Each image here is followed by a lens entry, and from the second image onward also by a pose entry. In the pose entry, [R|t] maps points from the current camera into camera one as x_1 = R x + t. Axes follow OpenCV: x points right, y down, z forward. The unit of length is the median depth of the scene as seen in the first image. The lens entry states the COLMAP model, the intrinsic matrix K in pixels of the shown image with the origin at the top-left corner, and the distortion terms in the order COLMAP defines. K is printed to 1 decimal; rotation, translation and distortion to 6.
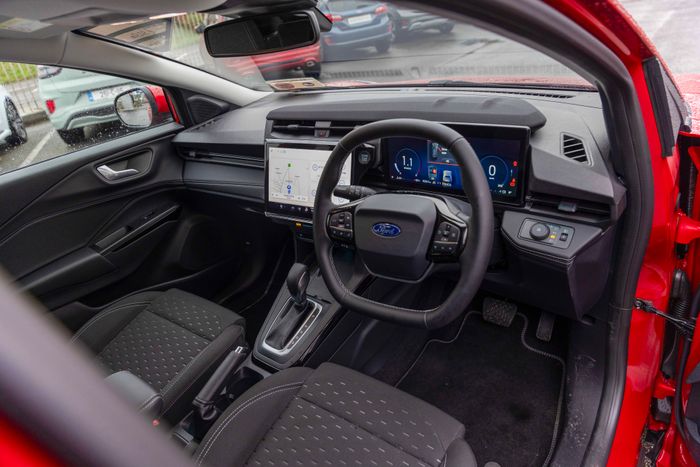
lens RADIAL K [[449.7, 0, 350.0], [0, 449.7, 233.5], [0, 0, 1]] dist [-0.003861, -0.004802]
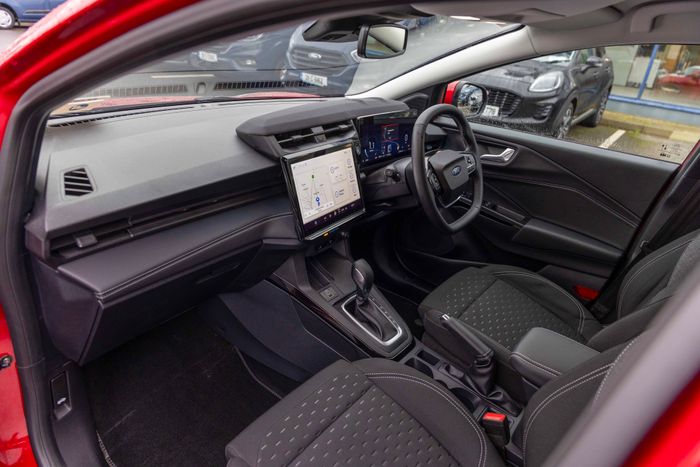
lens RADIAL K [[449.7, 0, 350.0], [0, 449.7, 233.5], [0, 0, 1]] dist [-0.003861, -0.004802]
pose [[0.012480, -0.293839, 0.955773, -1.059335], [0.376062, 0.887051, 0.267801, -0.267009], [-0.926510, 0.356088, 0.121572, 0.849502]]
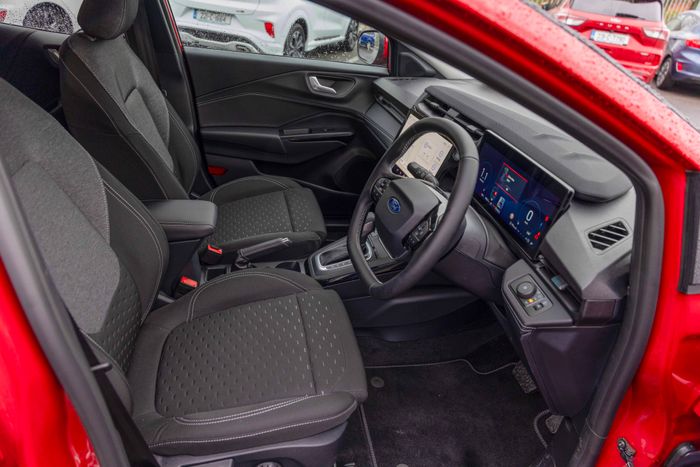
lens RADIAL K [[449.7, 0, 350.0], [0, 449.7, 233.5], [0, 0, 1]] dist [-0.003861, -0.004802]
pose [[0.724814, 0.526676, -0.444136, 0.371701], [-0.502722, 0.845124, 0.181760, -0.067467], [0.471078, 0.091535, 0.877329, -0.028991]]
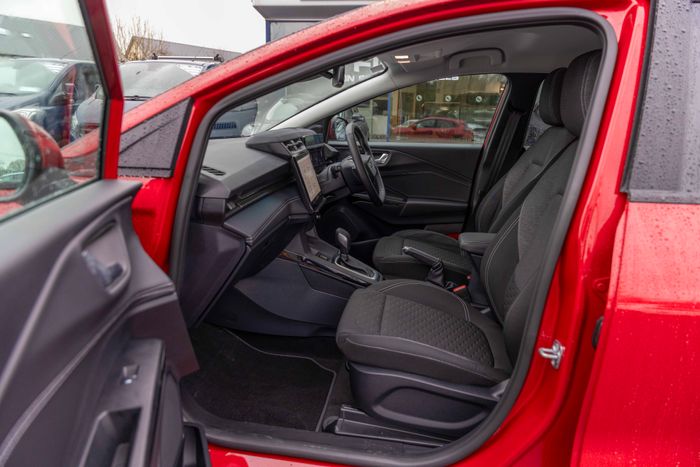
lens RADIAL K [[449.7, 0, 350.0], [0, 449.7, 233.5], [0, 0, 1]] dist [-0.003861, -0.004802]
pose [[-0.466773, -0.099714, 0.878738, -1.381246], [0.444165, 0.832785, 0.330434, -0.376551], [-0.764748, 0.544543, -0.344432, 1.450845]]
